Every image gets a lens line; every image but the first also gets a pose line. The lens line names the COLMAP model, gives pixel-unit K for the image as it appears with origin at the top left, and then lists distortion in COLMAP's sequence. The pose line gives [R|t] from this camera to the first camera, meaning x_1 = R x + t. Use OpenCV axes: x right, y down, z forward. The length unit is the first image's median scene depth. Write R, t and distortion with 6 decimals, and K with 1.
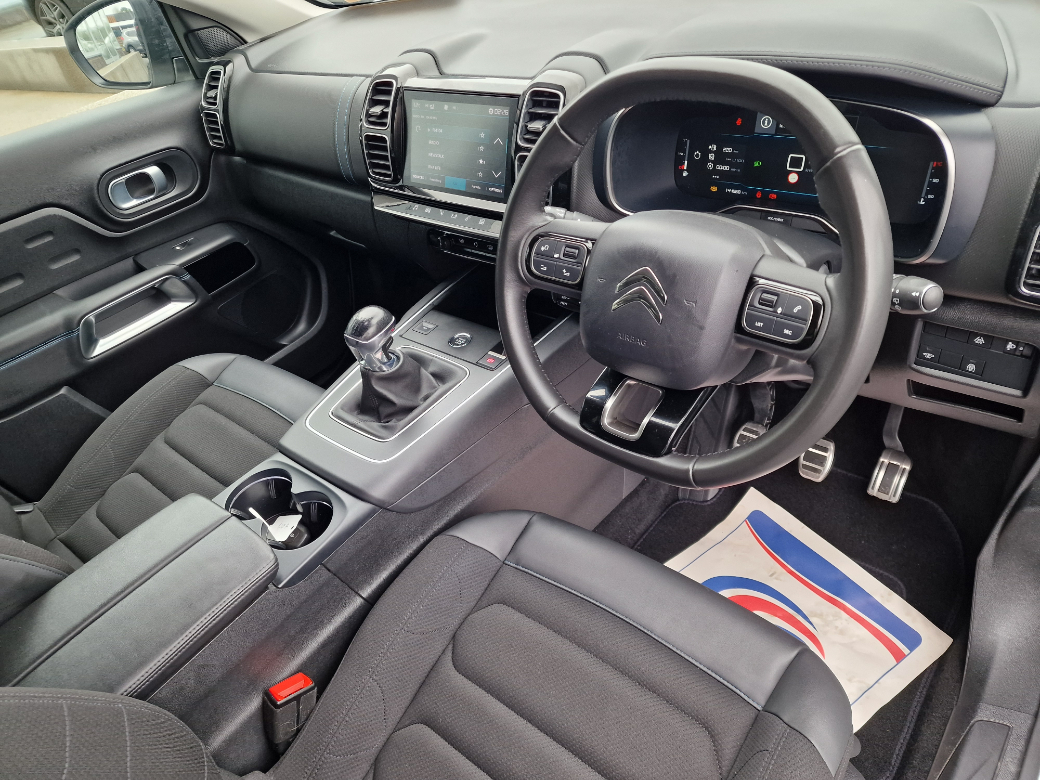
lens RADIAL K [[694.6, 0, 516.3], [0, 694.6, 405.8], [0, 0, 1]] dist [0.061318, -0.068283]
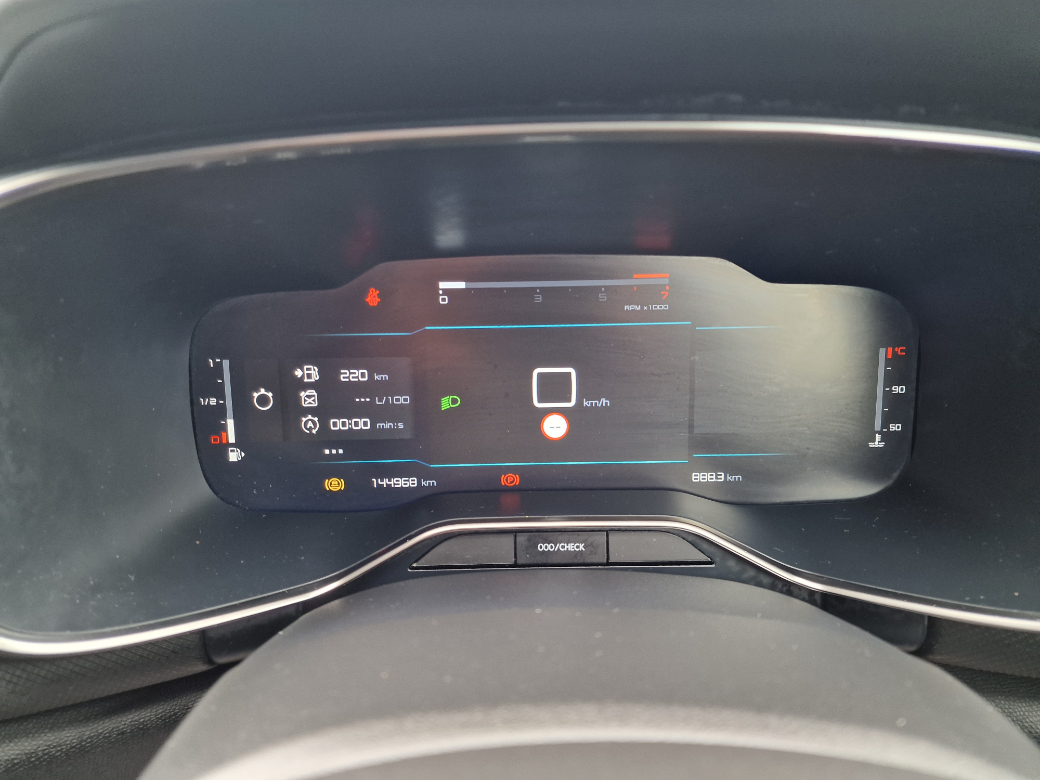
lens RADIAL K [[683.0, 0, 518.5], [0, 683.0, 380.1], [0, 0, 1]] dist [0.060038, -0.061768]
pose [[0.763175, -0.110338, 0.636702, 0.140777], [0.318727, 0.921394, -0.222364, -0.249957], [-0.562118, 0.372636, 0.738353, 0.674536]]
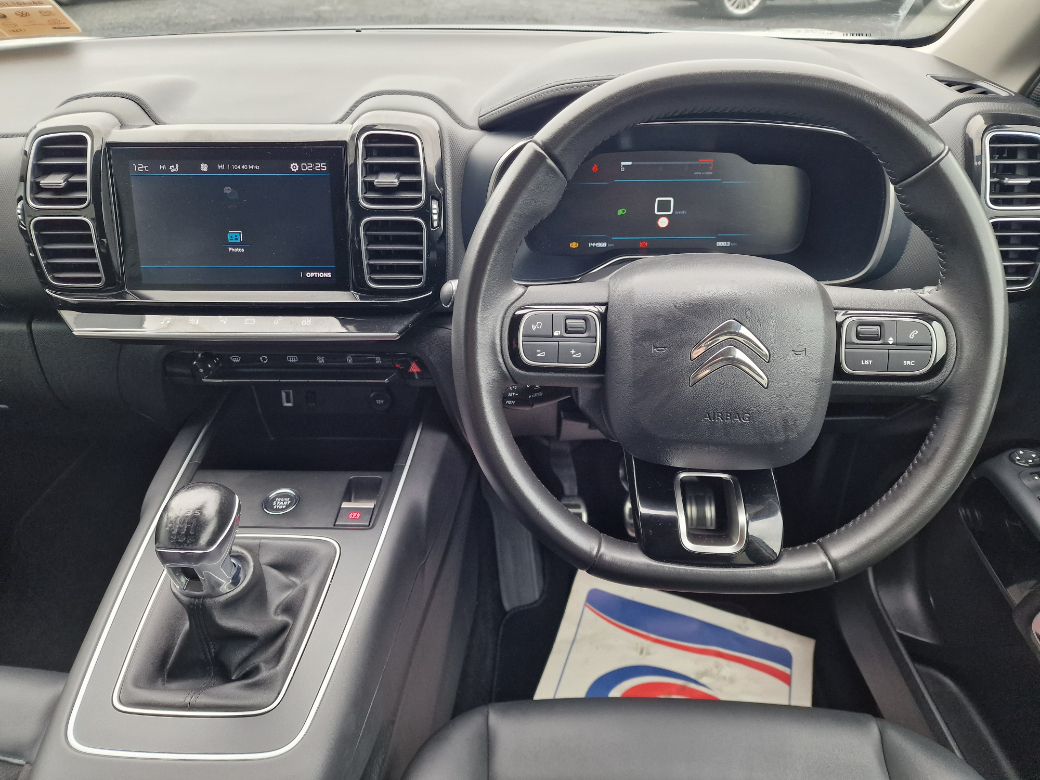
lens RADIAL K [[696.3, 0, 518.7], [0, 696.3, 384.4], [0, 0, 1]] dist [0.054815, -0.063143]
pose [[0.792436, -0.200005, 0.576231, -0.304251], [0.292447, 0.953629, -0.071177, -0.100848], [-0.535275, 0.224921, 0.814181, 0.364229]]
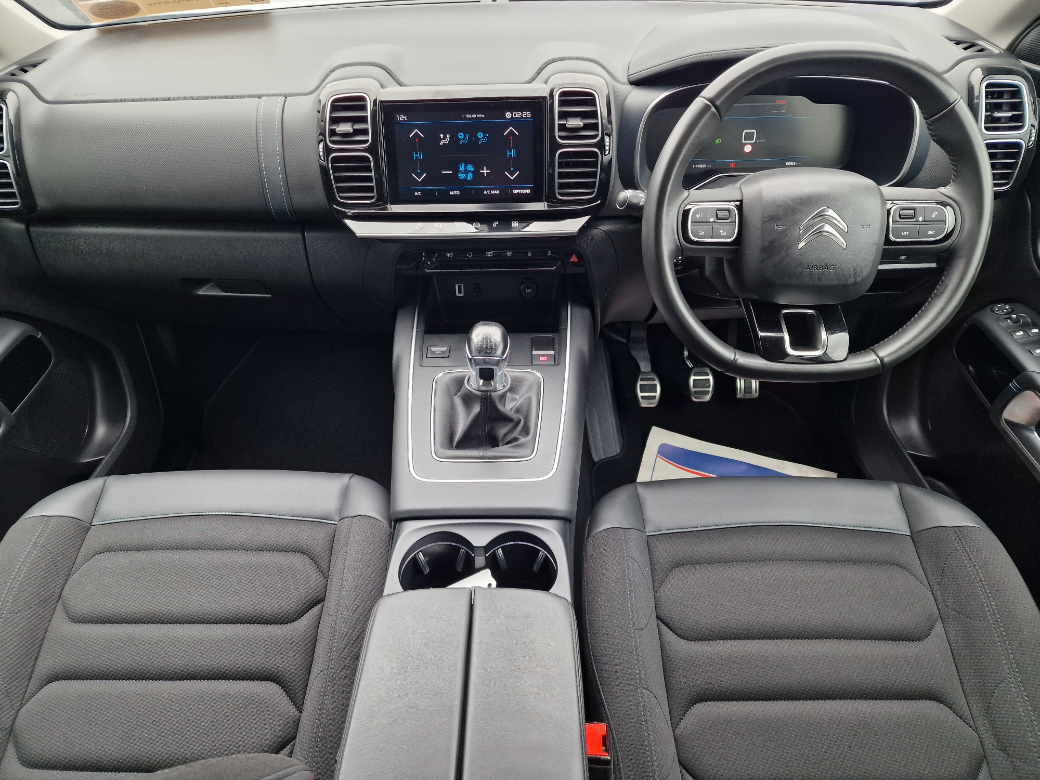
lens RADIAL K [[683.0, 0, 518.5], [0, 683.0, 380.1], [0, 0, 1]] dist [0.060038, -0.061768]
pose [[0.782332, -0.266842, 0.562807, -0.688039], [0.313925, 0.949349, 0.013740, -0.066216], [-0.537967, 0.165929, 0.826474, 0.234815]]
